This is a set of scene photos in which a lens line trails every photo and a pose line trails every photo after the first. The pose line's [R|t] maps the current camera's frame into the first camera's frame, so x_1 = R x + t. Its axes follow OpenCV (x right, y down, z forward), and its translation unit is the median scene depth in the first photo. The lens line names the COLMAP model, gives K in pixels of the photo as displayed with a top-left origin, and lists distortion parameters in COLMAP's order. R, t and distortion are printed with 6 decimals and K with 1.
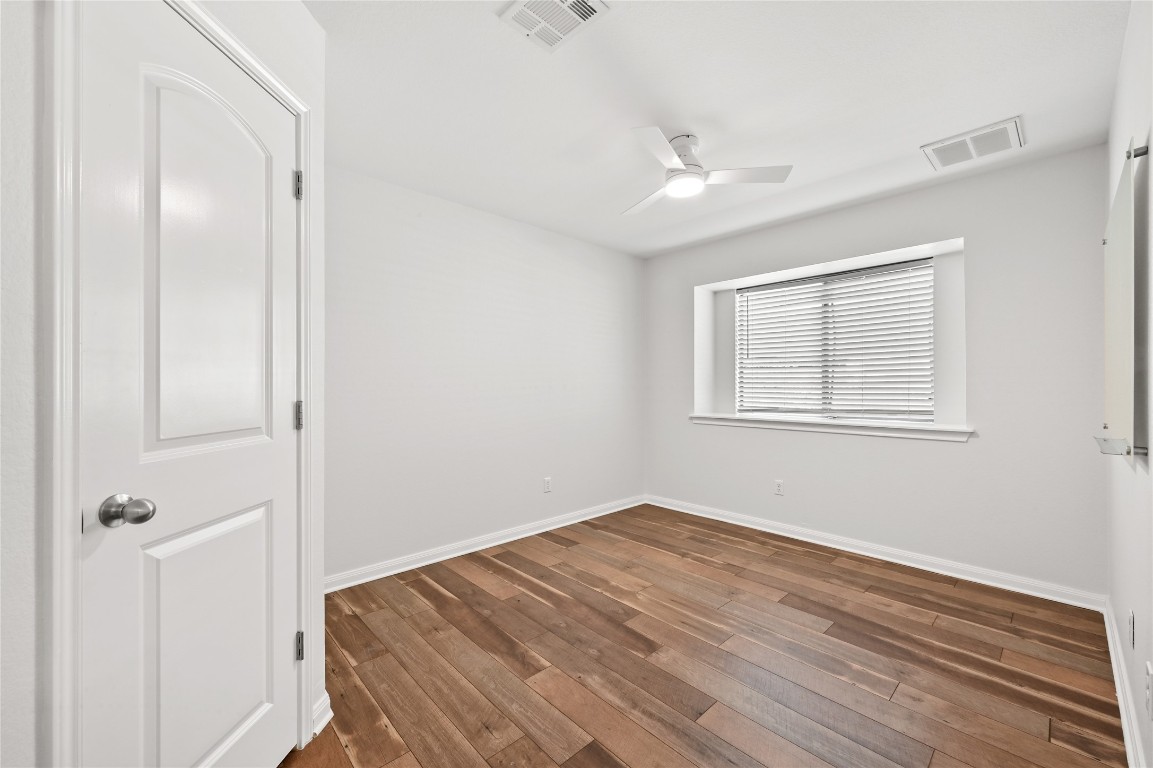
lens RADIAL K [[455.1, 0, 578.4], [0, 455.1, 379.4], [0, 0, 1]] dist [-0.000543, 0.000017]
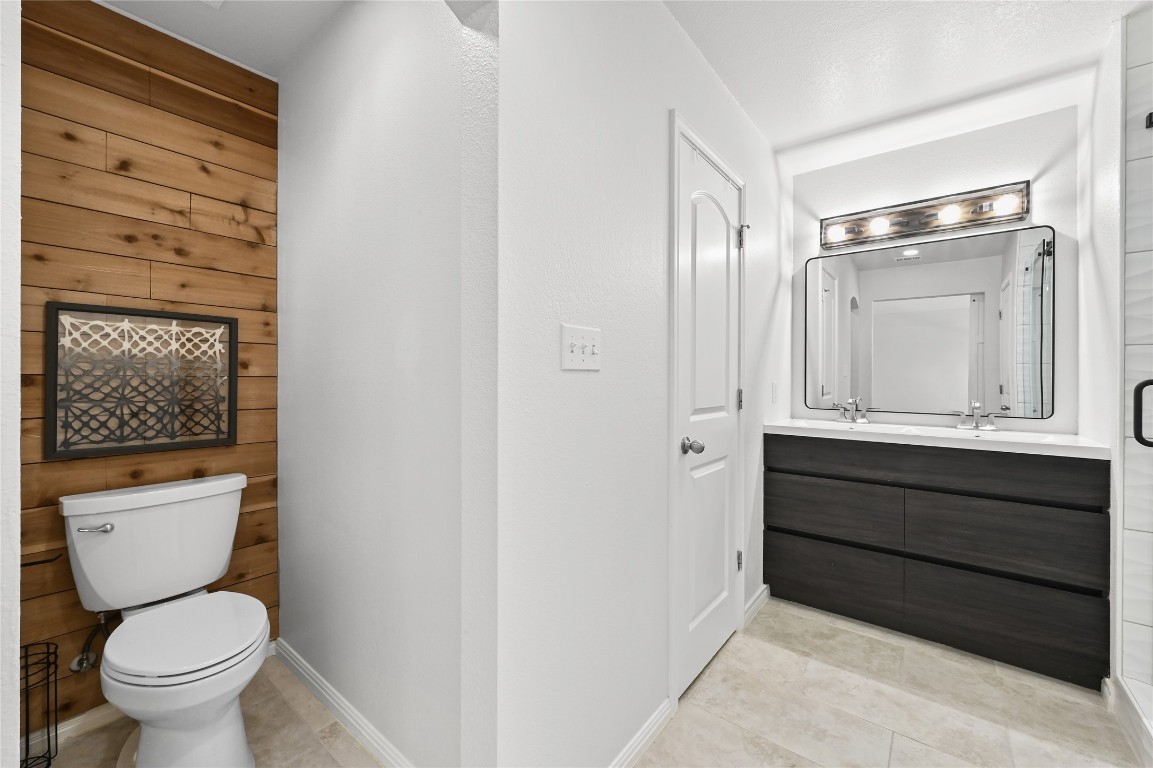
lens RADIAL K [[455.1, 0, 578.4], [0, 455.1, 379.4], [0, 0, 1]] dist [-0.000543, 0.000017]
pose [[0.807607, 0.005205, -0.589698, -0.229188], [-0.001022, 0.999972, 0.007427, 0.007778], [0.589720, -0.005395, 0.807590, -0.568912]]
